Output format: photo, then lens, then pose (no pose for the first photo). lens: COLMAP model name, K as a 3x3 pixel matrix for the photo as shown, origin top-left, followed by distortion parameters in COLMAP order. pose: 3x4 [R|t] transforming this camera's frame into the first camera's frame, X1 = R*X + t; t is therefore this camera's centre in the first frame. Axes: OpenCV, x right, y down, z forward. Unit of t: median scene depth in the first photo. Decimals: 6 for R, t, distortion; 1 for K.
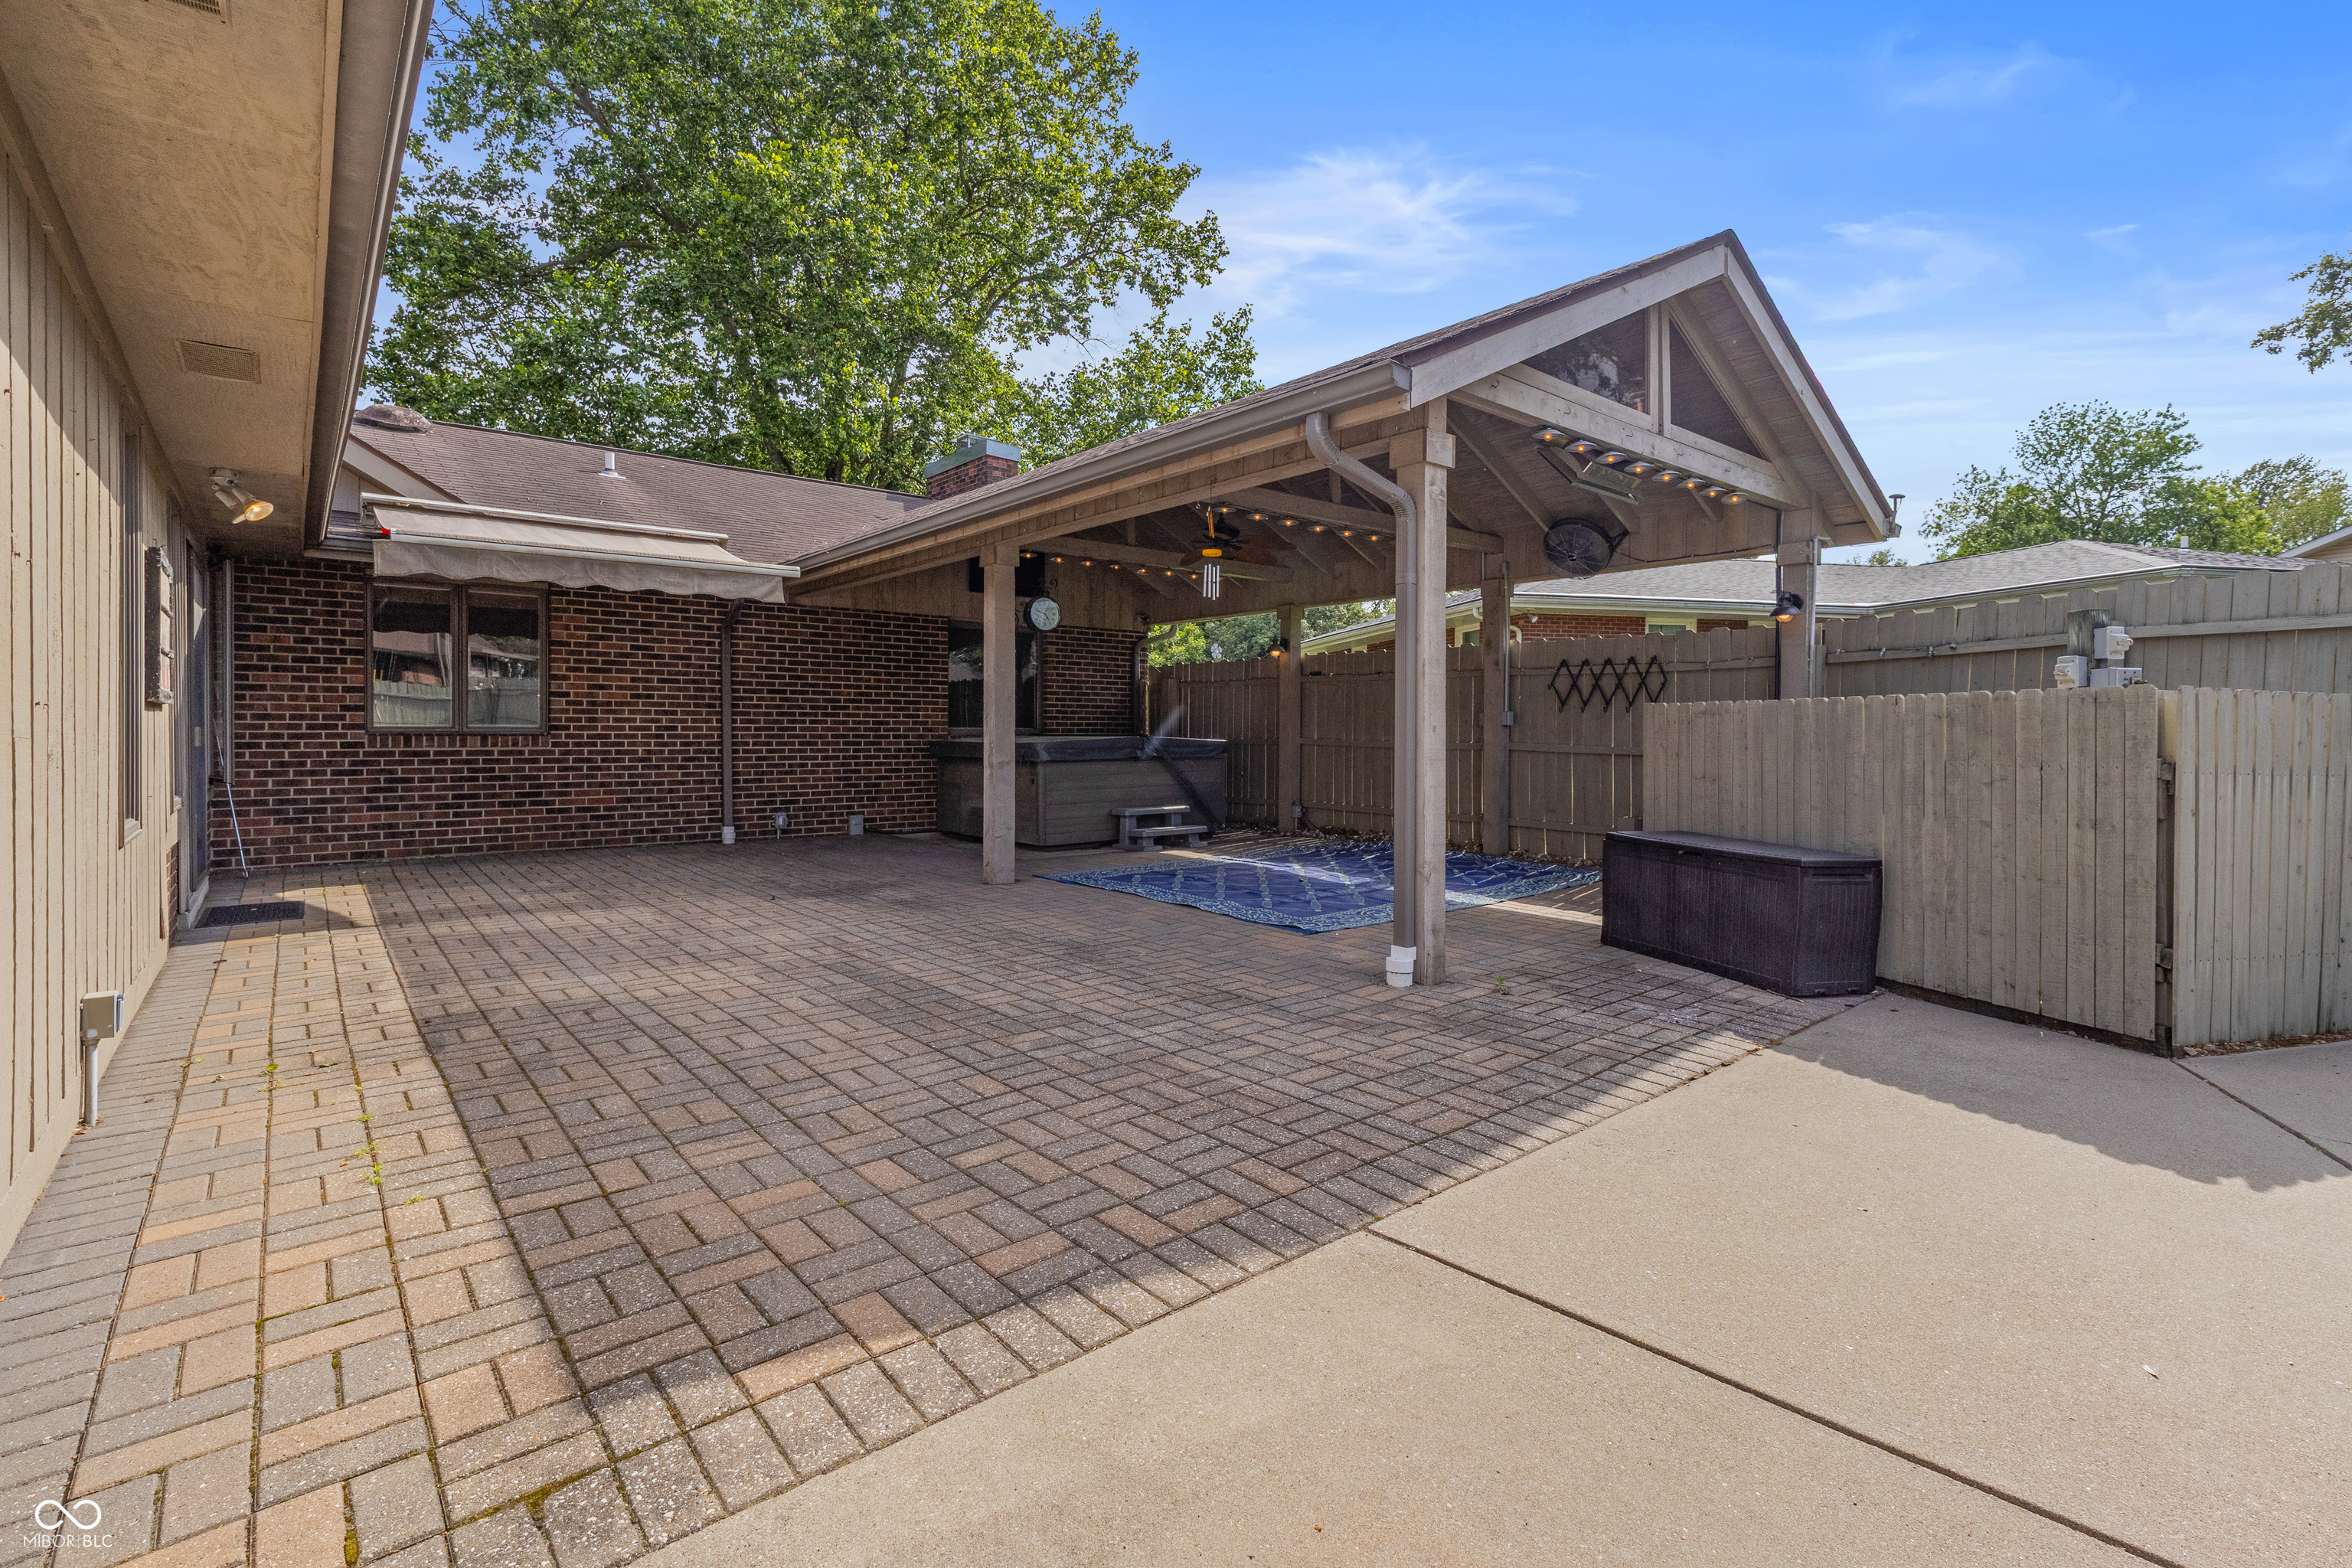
lens RADIAL K [[1117.7, 0, 1156.3], [0, 1117.7, 732.1], [0, 0, 1]] dist [-0.005336, -0.002180]
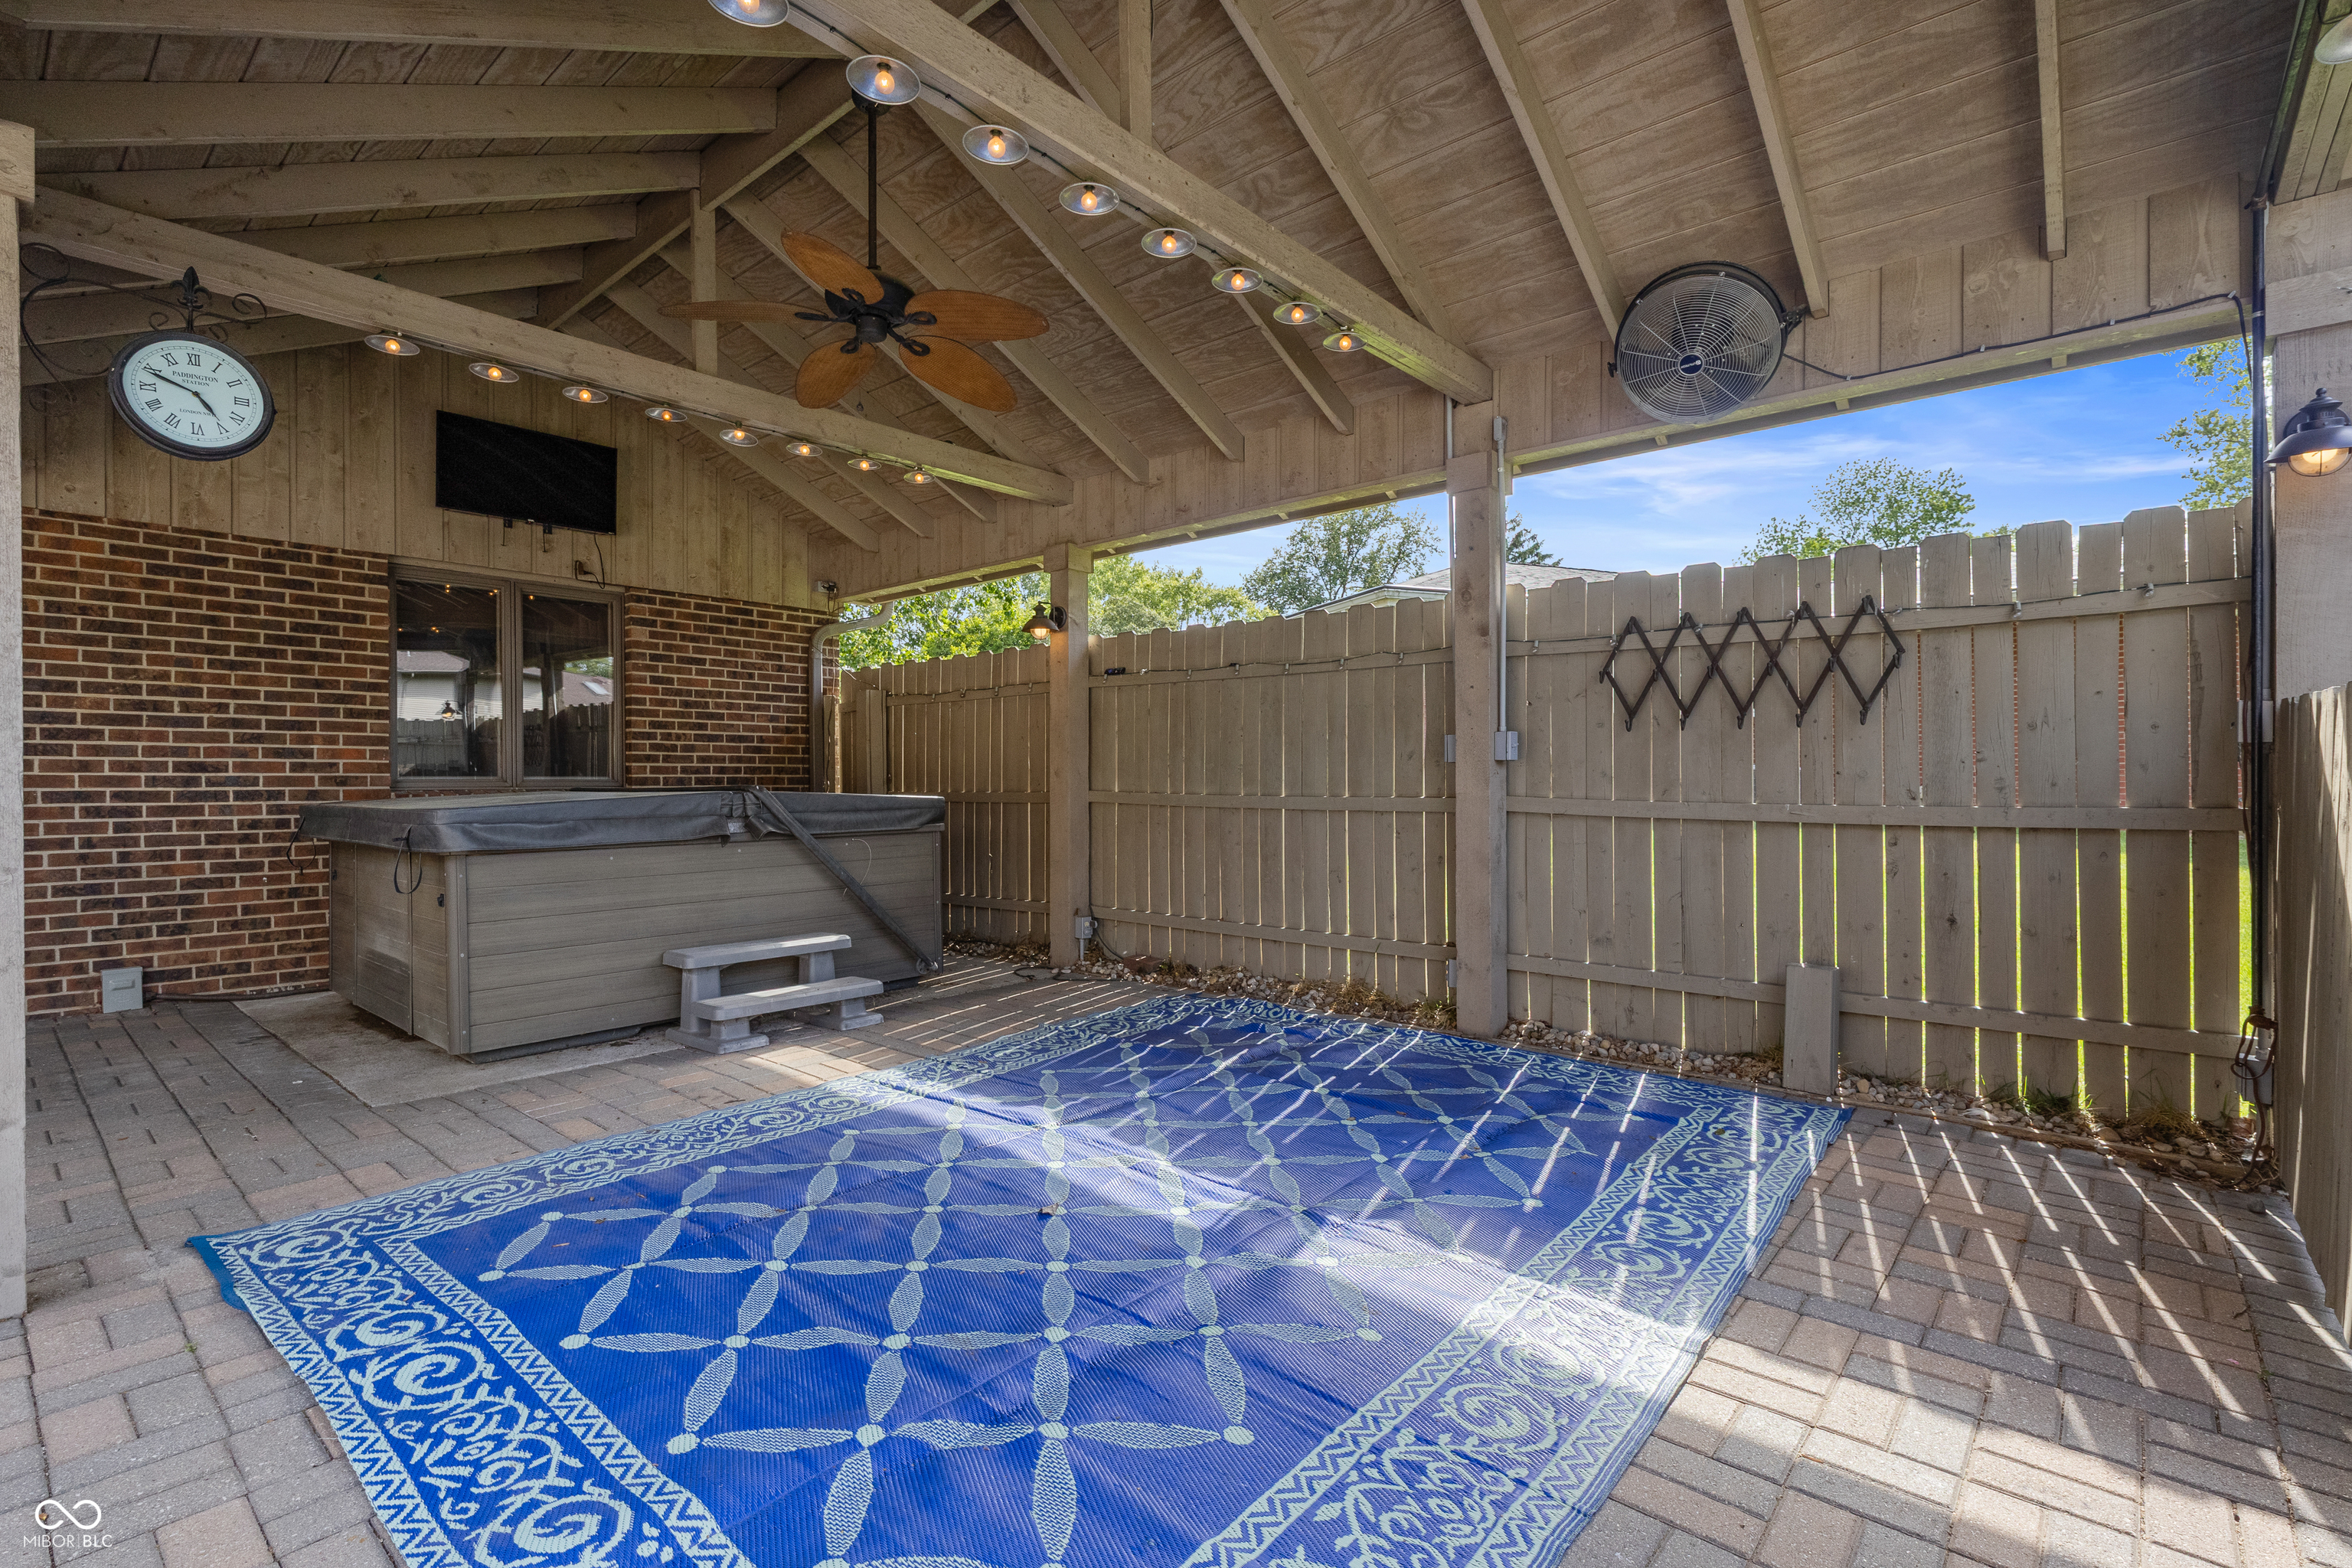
lens RADIAL K [[1117.7, 0, 1168.6], [0, 1117.7, 770.0], [0, 0, 1]] dist [-0.005336, -0.002180]
pose [[0.986530, -0.006090, 0.163466, 0.086657], [0.008186, 0.999893, -0.012153, 0.002127], [-0.163375, 0.013327, 0.986474, 0.506139]]
